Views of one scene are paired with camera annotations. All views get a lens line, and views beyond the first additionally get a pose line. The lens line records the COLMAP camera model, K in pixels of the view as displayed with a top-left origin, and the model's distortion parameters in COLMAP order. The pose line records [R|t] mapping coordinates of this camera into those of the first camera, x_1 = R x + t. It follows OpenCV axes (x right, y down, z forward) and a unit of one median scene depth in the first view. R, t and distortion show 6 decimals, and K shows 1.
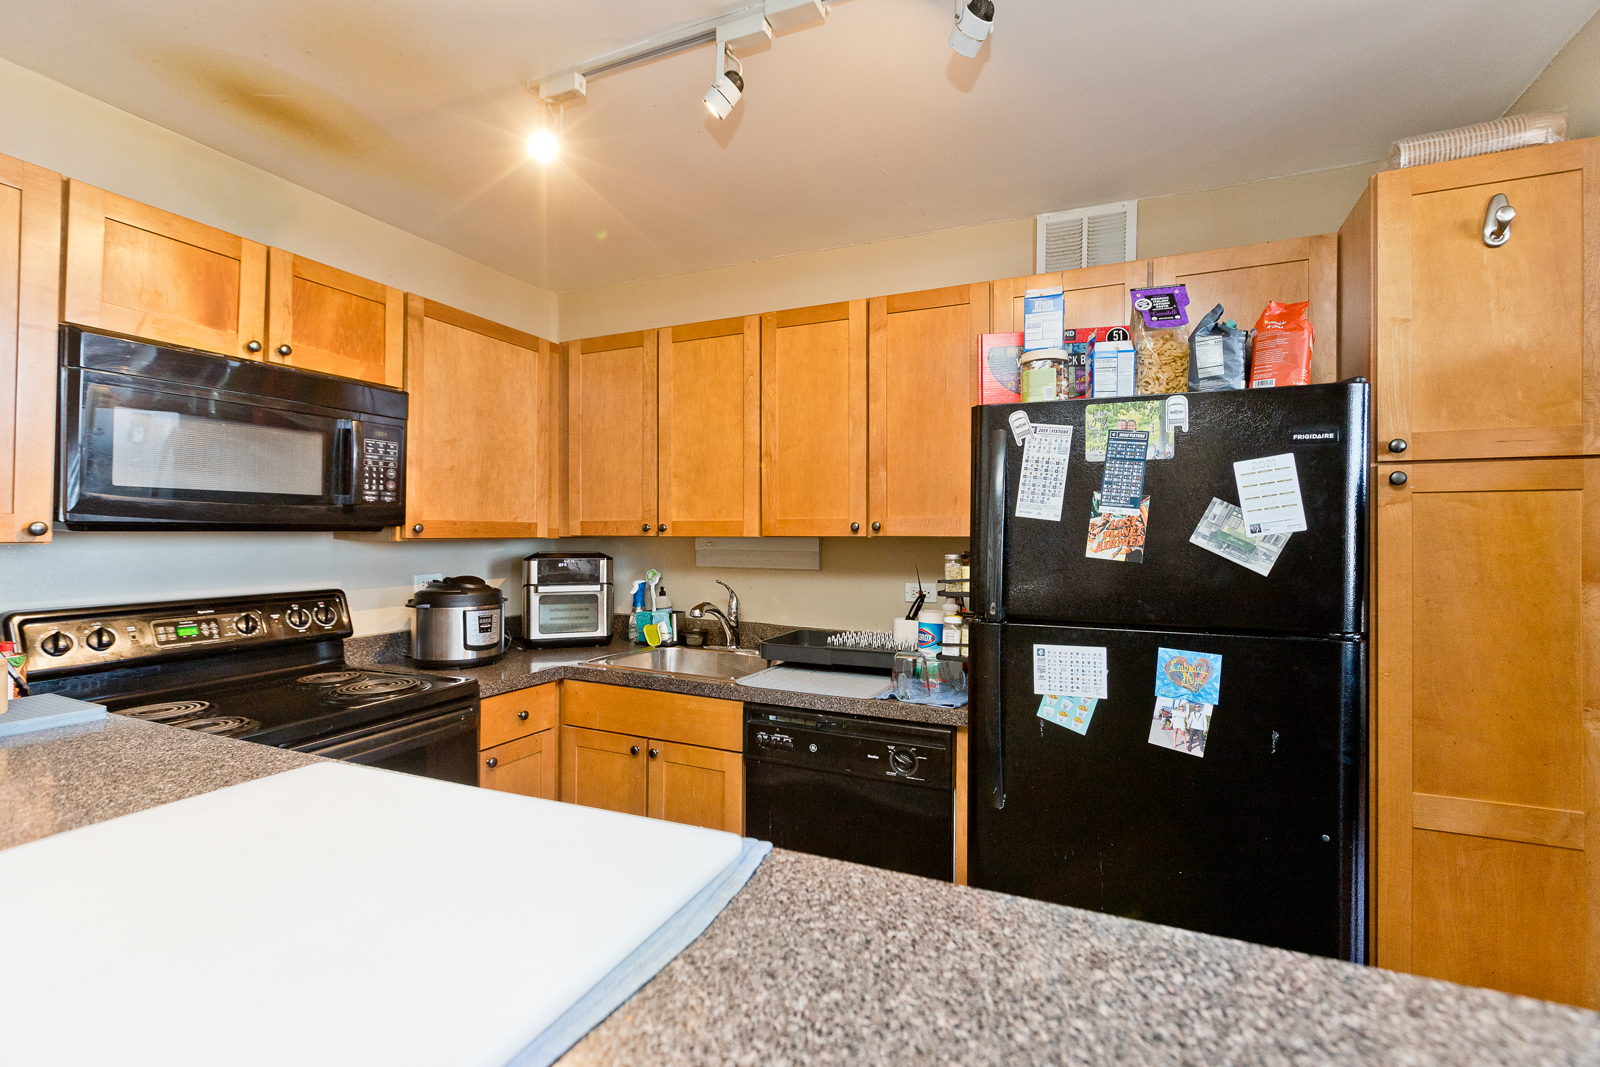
lens RADIAL K [[712.3, 0, 805.3], [0, 712.3, 533.1], [0, 0, 1]] dist [0.002708, 0.000630]
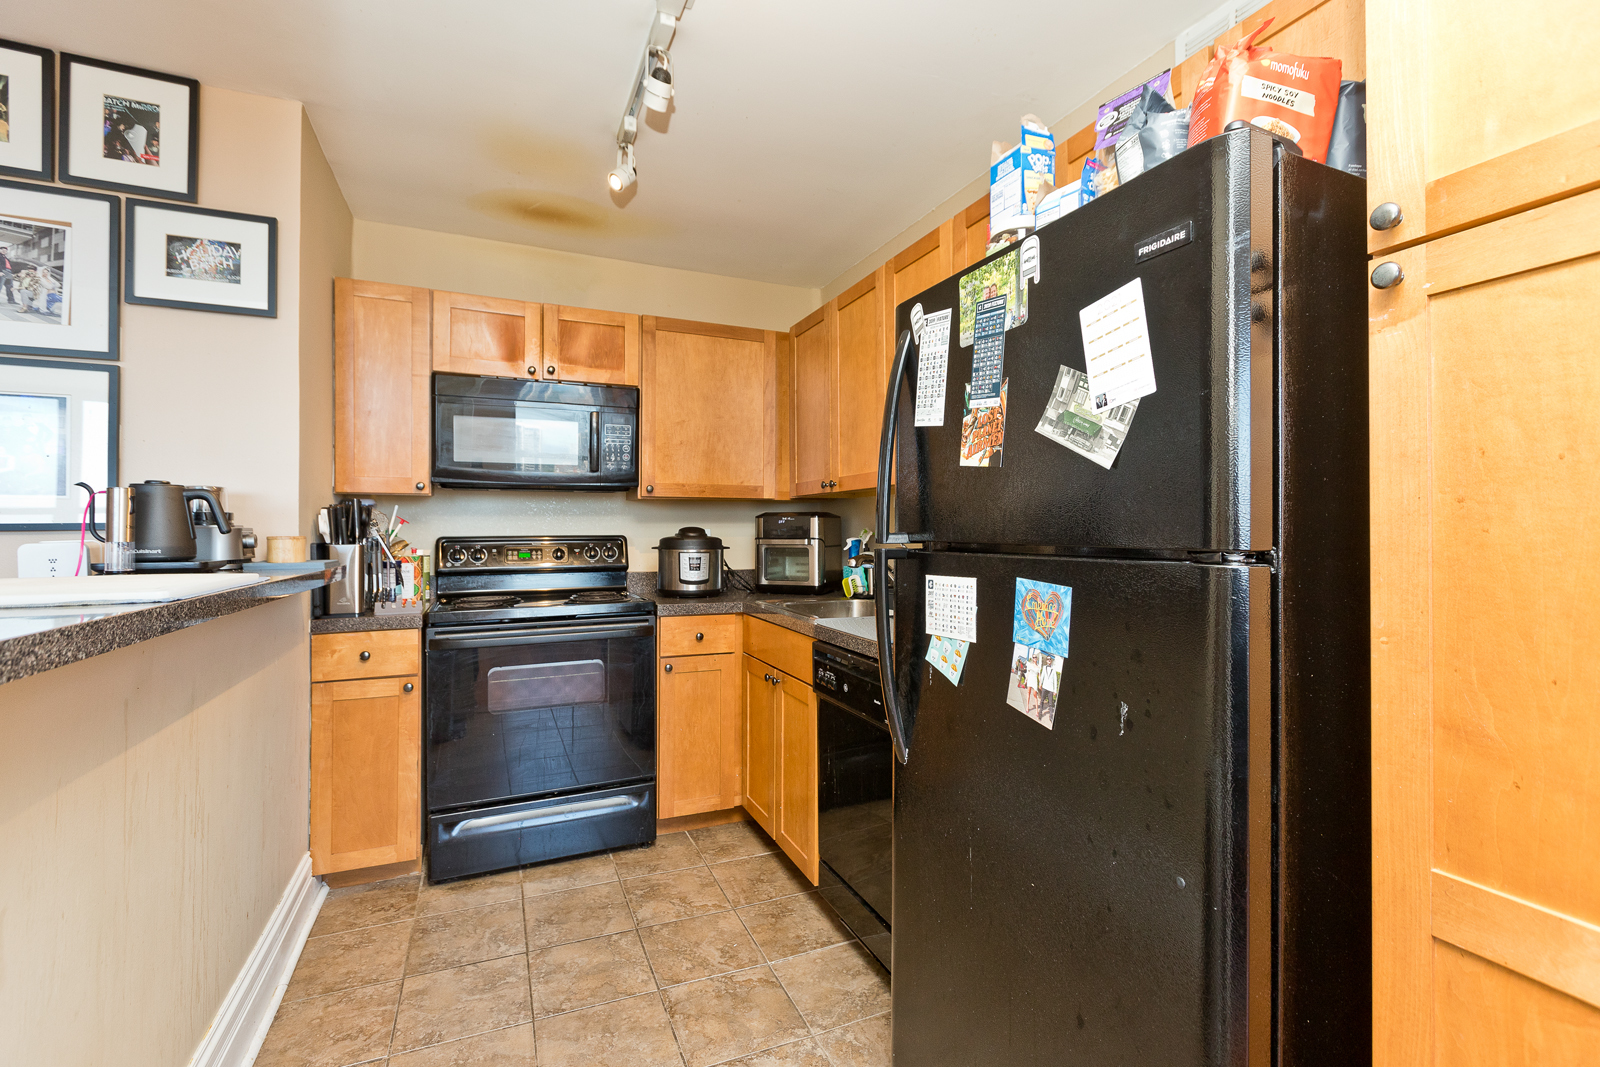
lens RADIAL K [[716.5, 0, 805.9], [0, 716.5, 521.5], [0, 0, 1]] dist [0.001168, 0.000301]
pose [[0.741223, -0.014094, -0.671111, 0.622461], [0.004164, 0.999857, -0.016398, 0.083945], [0.671246, 0.009360, 0.741175, 0.216872]]
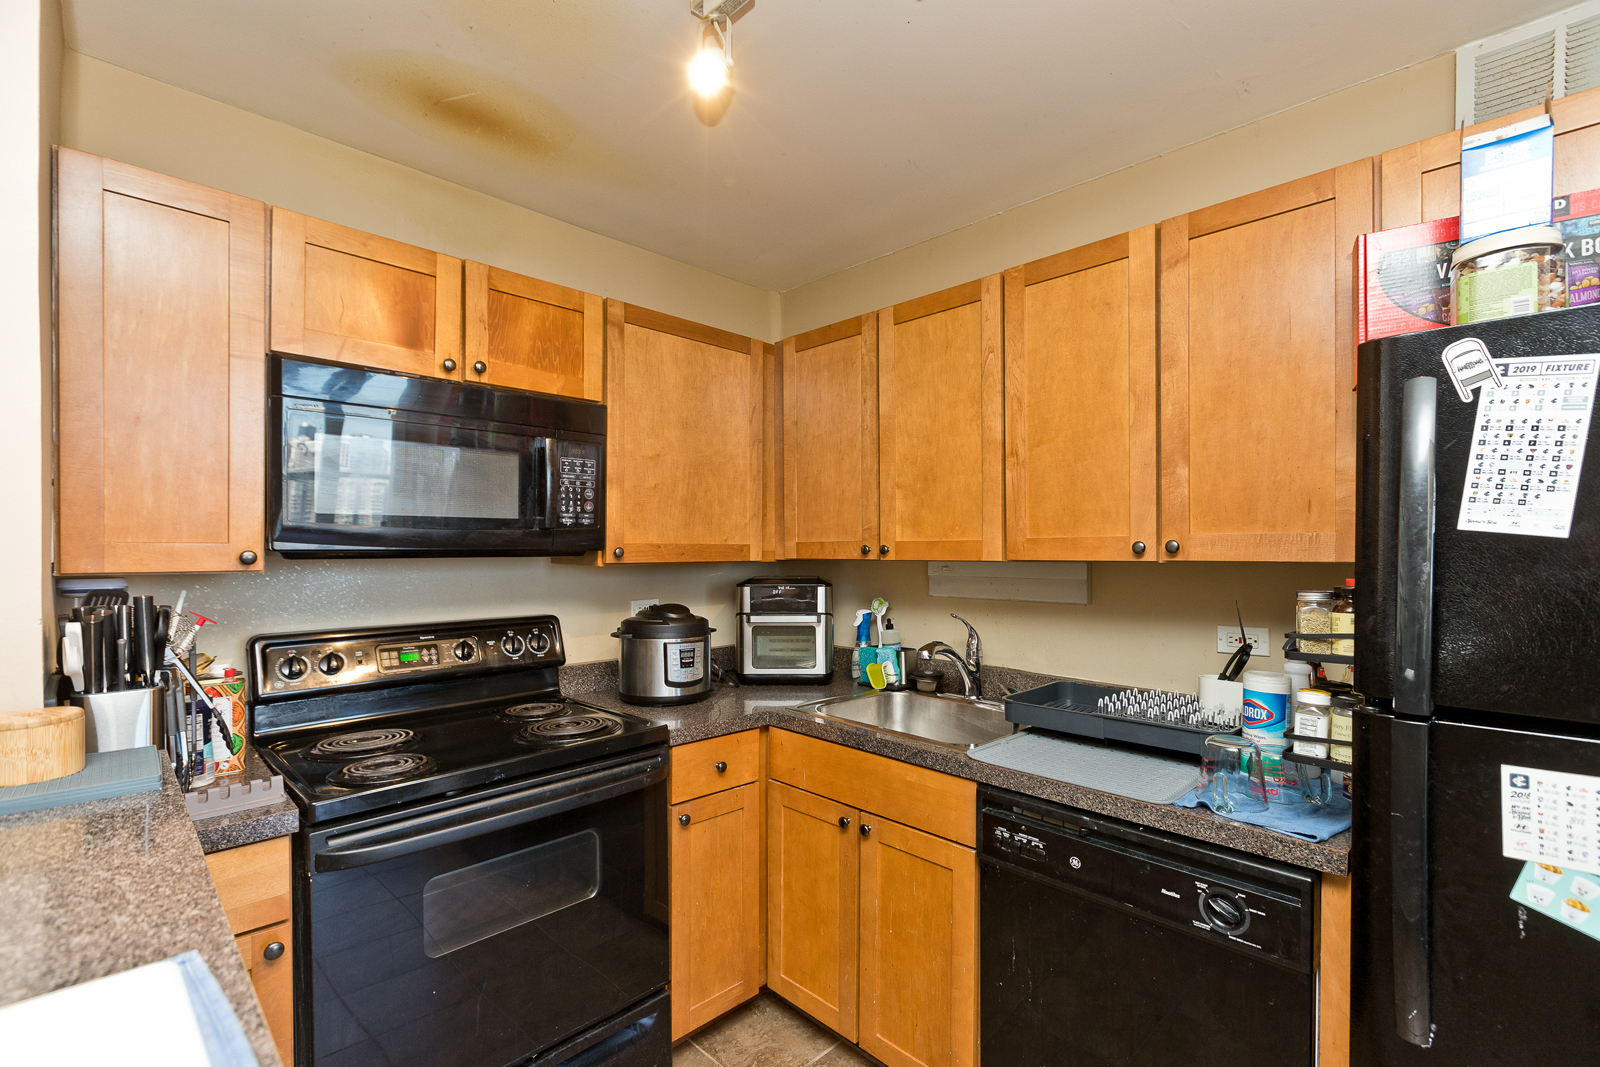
lens RADIAL K [[715.7, 0, 806.6], [0, 715.7, 553.2], [0, 0, 1]] dist [-0.000549, 0.000873]
pose [[0.934153, -0.004064, -0.356850, 0.016422], [0.005301, 0.999983, 0.002491, -0.007492], [0.356834, -0.004219, 0.934158, 0.238618]]
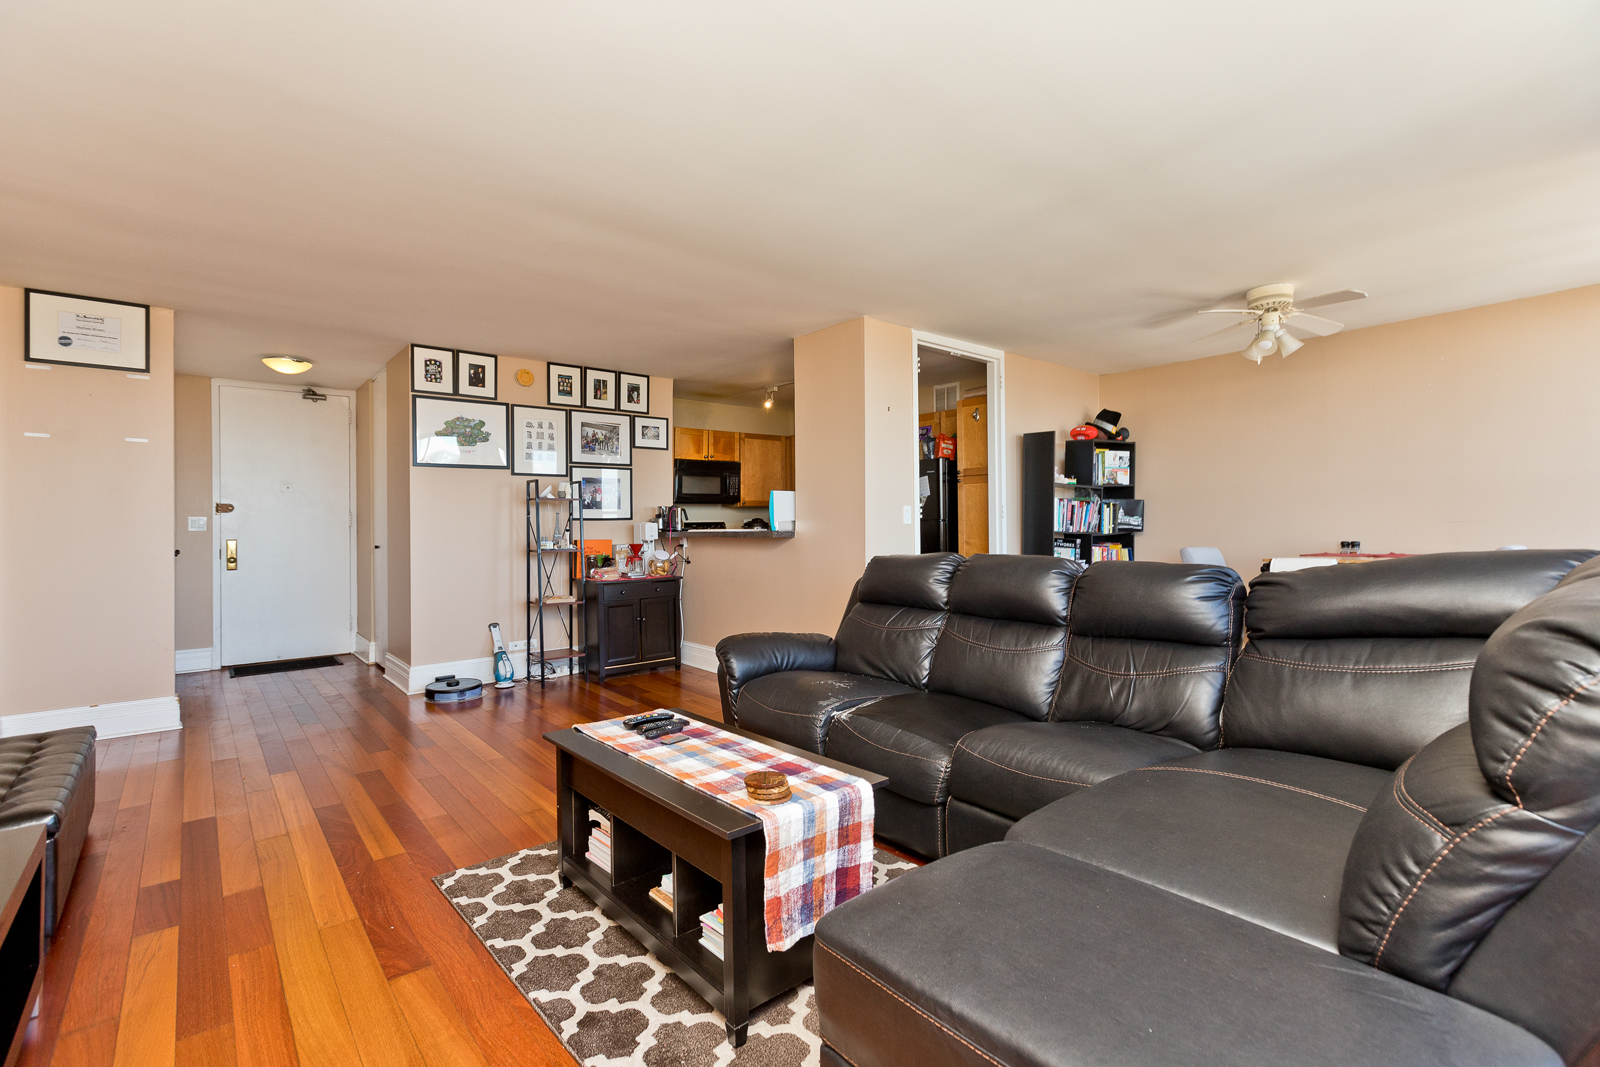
lens RADIAL K [[712.3, 0, 805.3], [0, 712.3, 533.1], [0, 0, 1]] dist [0.002708, 0.000630]
pose [[0.899290, -0.009391, -0.437252, 1.260961], [0.016763, 0.999775, 0.013003, 0.104140], [0.437031, -0.019023, 0.899245, -2.020734]]
